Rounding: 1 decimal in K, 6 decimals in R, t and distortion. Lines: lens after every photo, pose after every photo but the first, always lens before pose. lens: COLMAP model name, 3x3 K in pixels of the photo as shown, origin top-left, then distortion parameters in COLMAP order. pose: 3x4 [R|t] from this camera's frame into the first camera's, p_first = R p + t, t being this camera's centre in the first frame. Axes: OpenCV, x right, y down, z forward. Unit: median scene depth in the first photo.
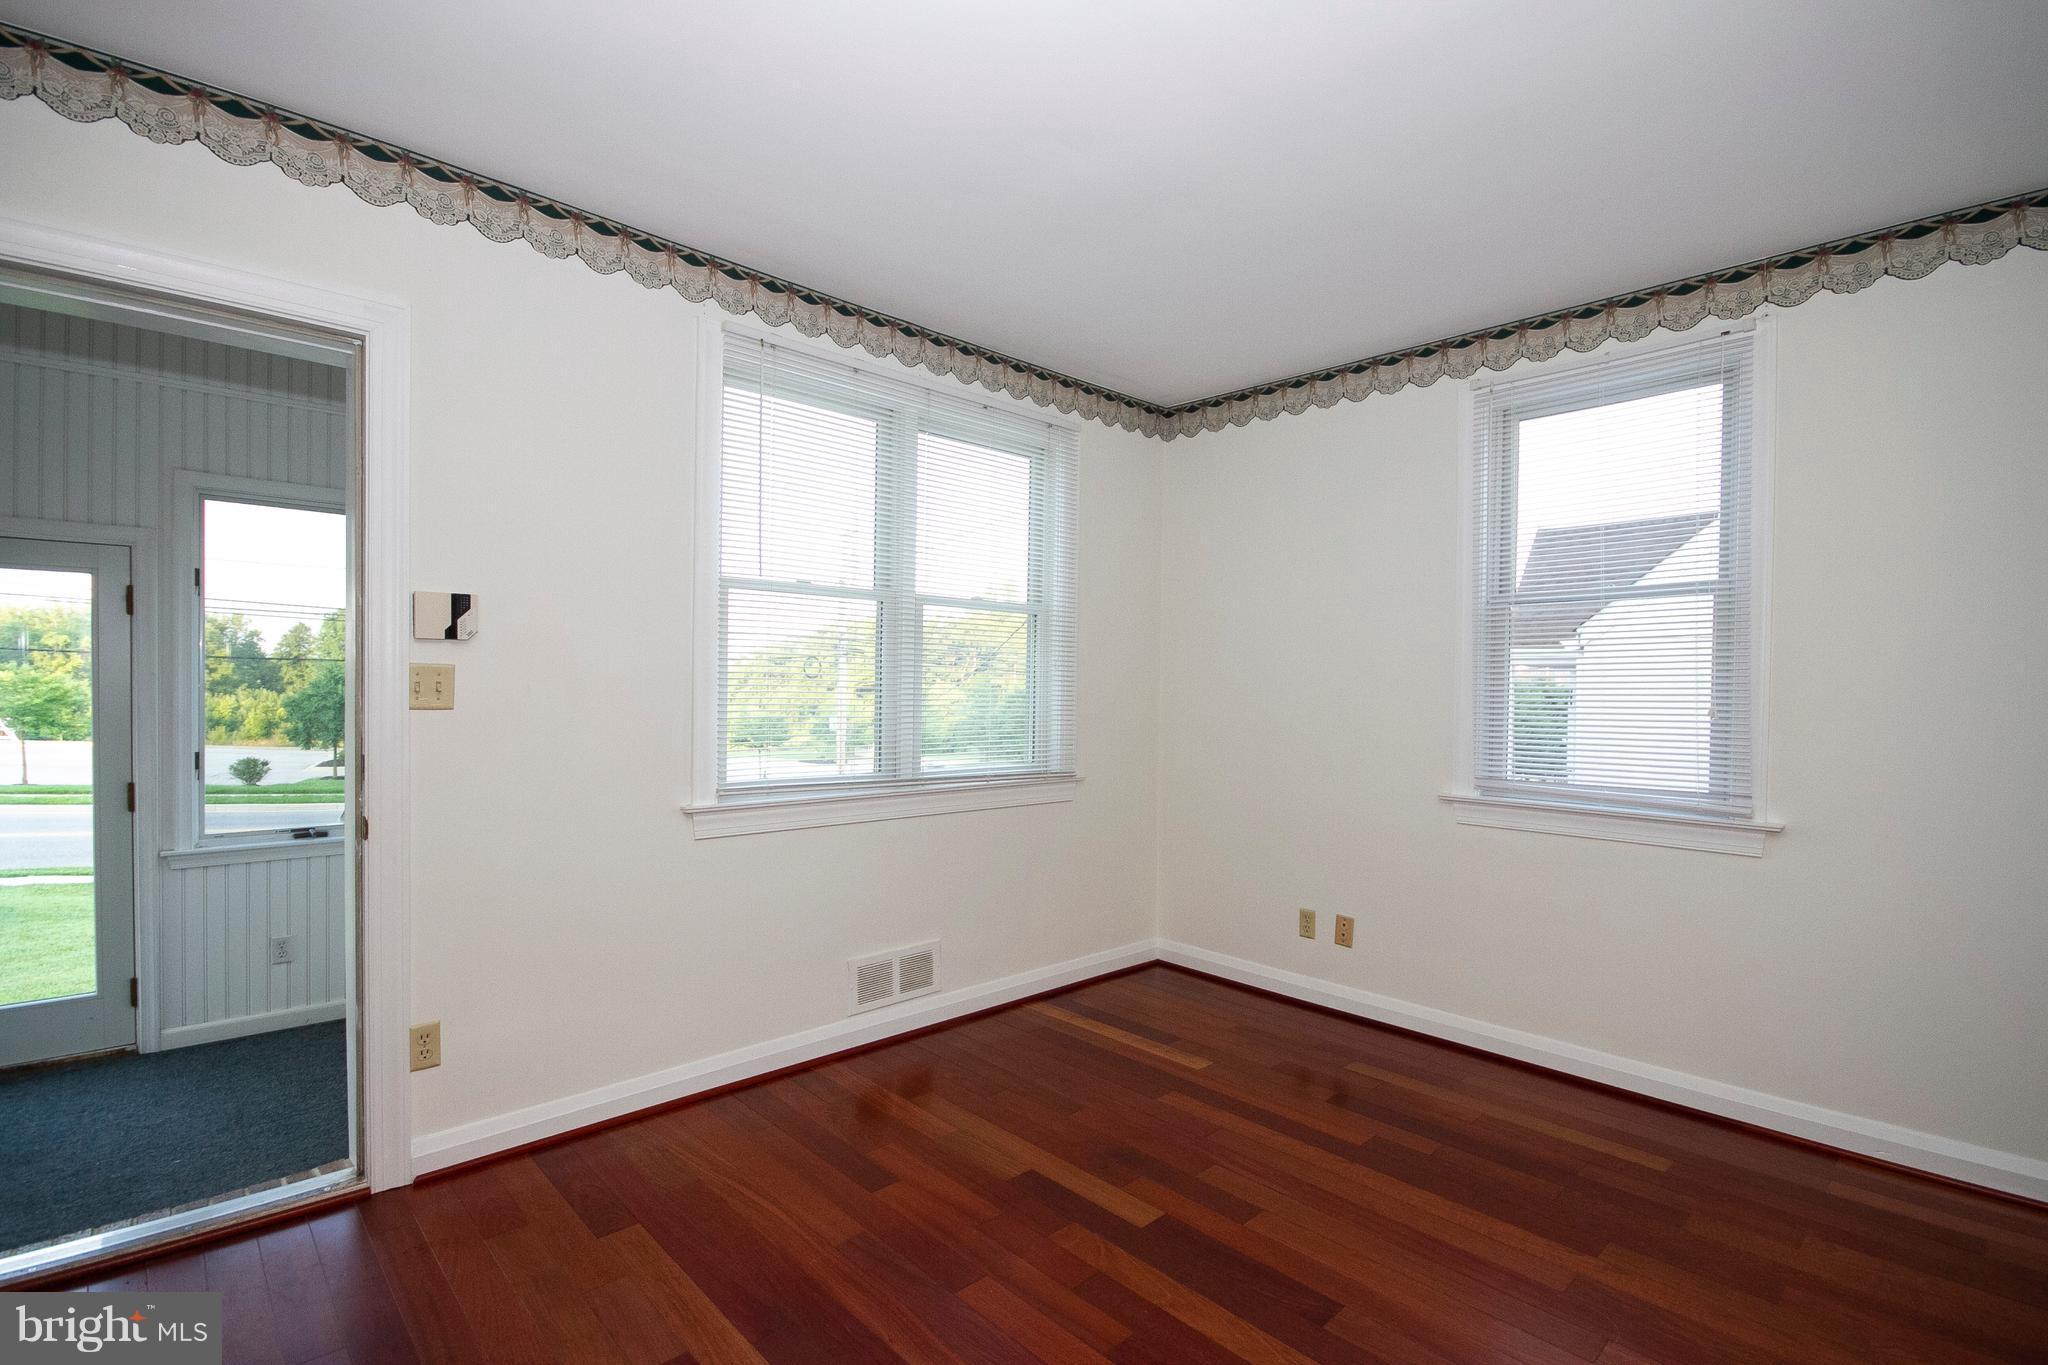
lens RADIAL K [[980.6, 0, 1040.8], [0, 980.6, 684.4], [0, 0, 1]] dist [0.001638, 0.001184]
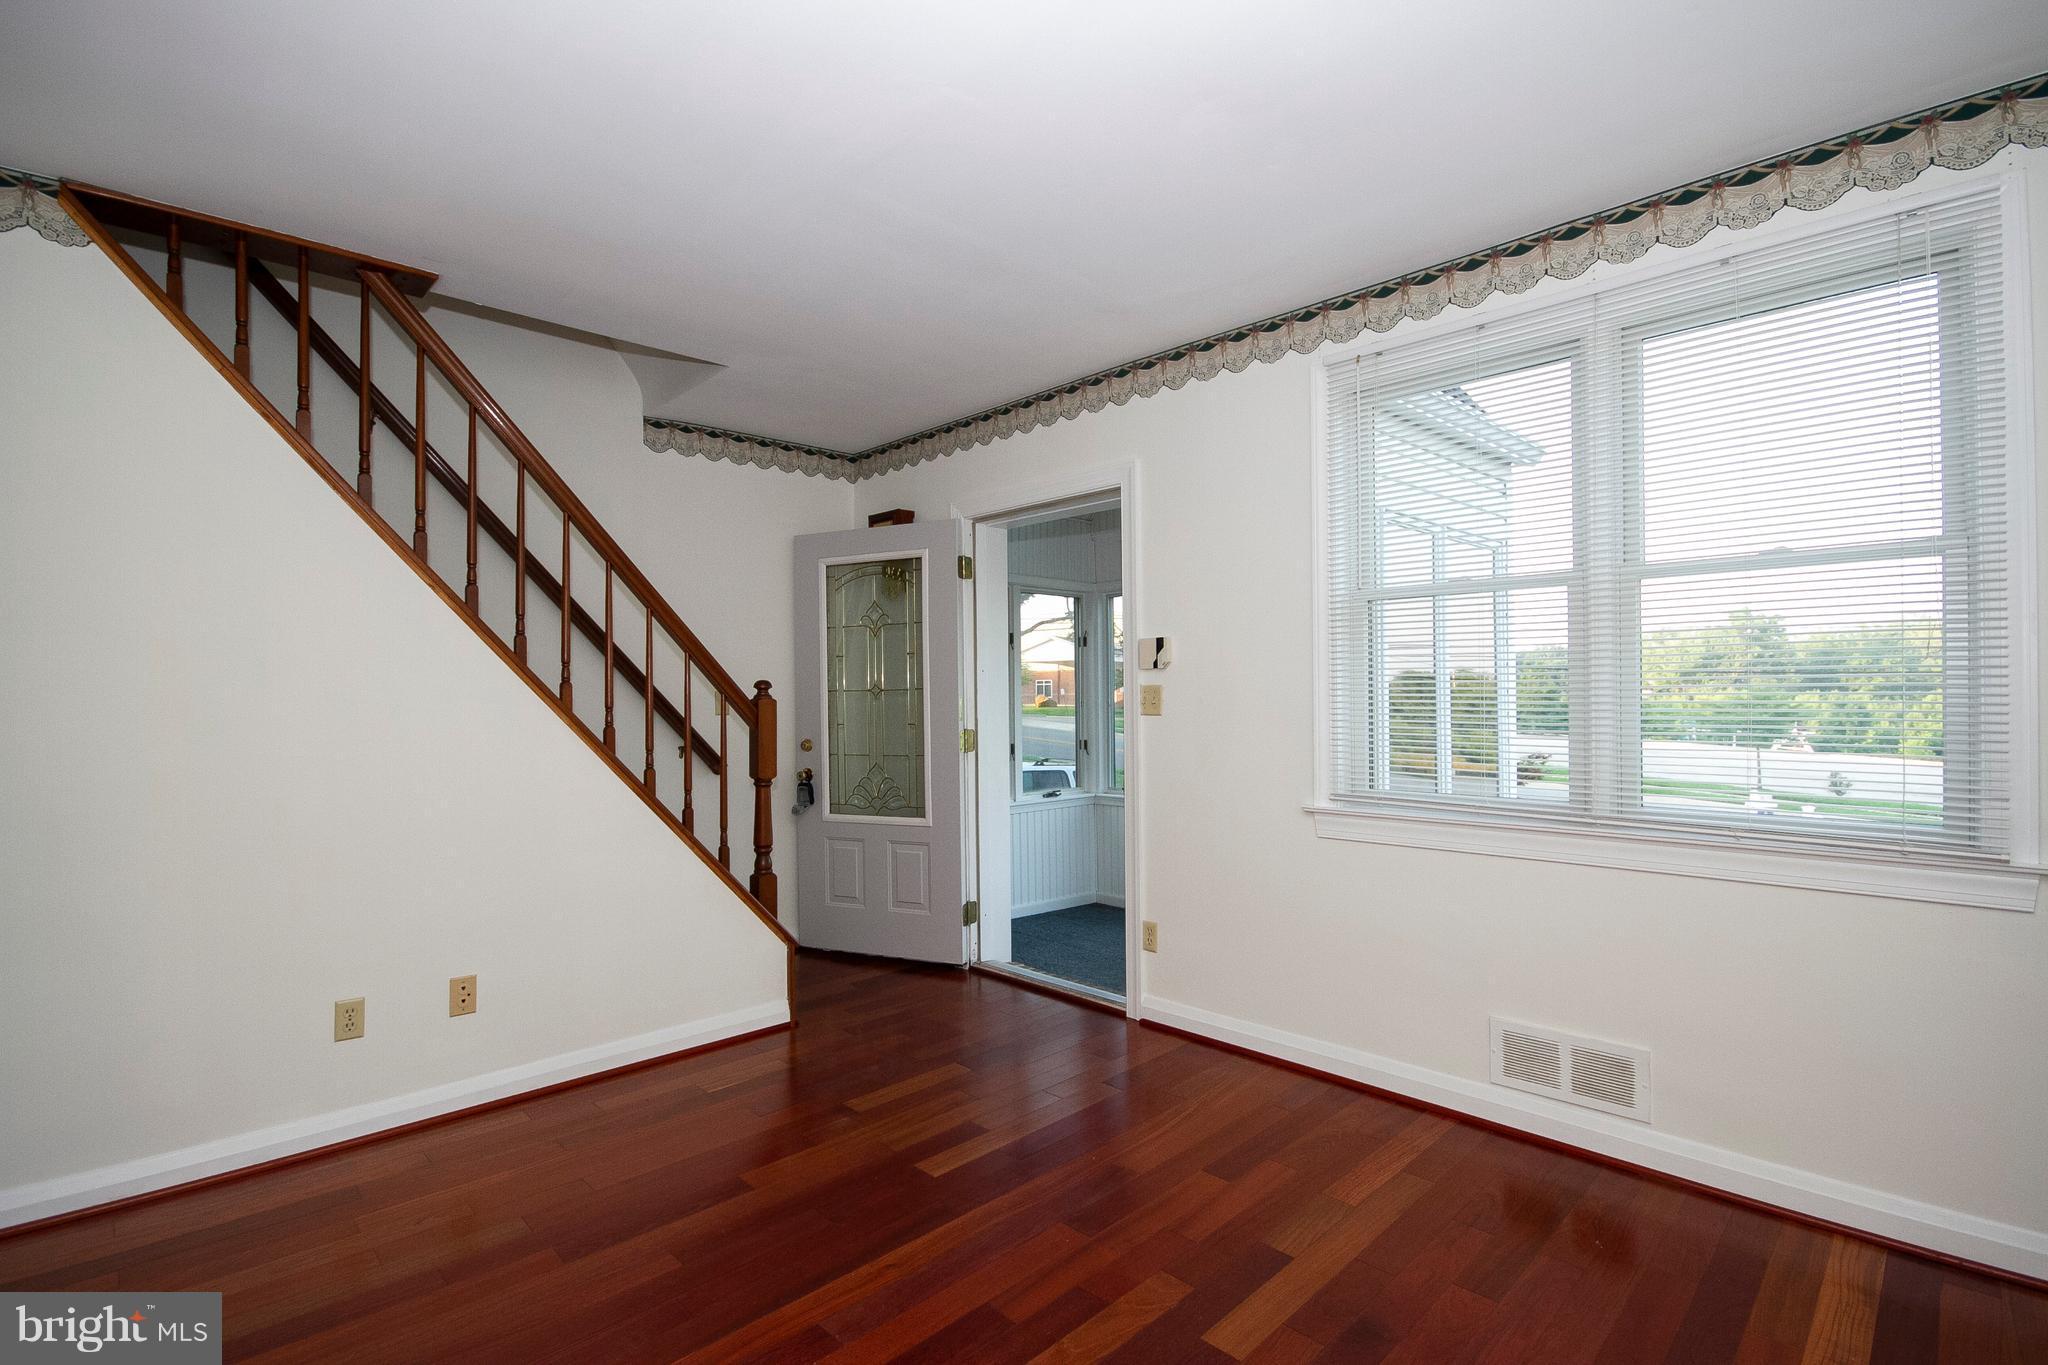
lens RADIAL K [[949.9, 0, 1014.0], [0, 949.9, 691.7], [0, 0, 1]] dist [-0.010144, -0.000439]
pose [[0.003273, -0.023558, -0.999717, 0.736667], [0.000007, 0.999722, -0.023558, 0.021374], [0.999995, 0.000070, 0.003273, 0.679312]]
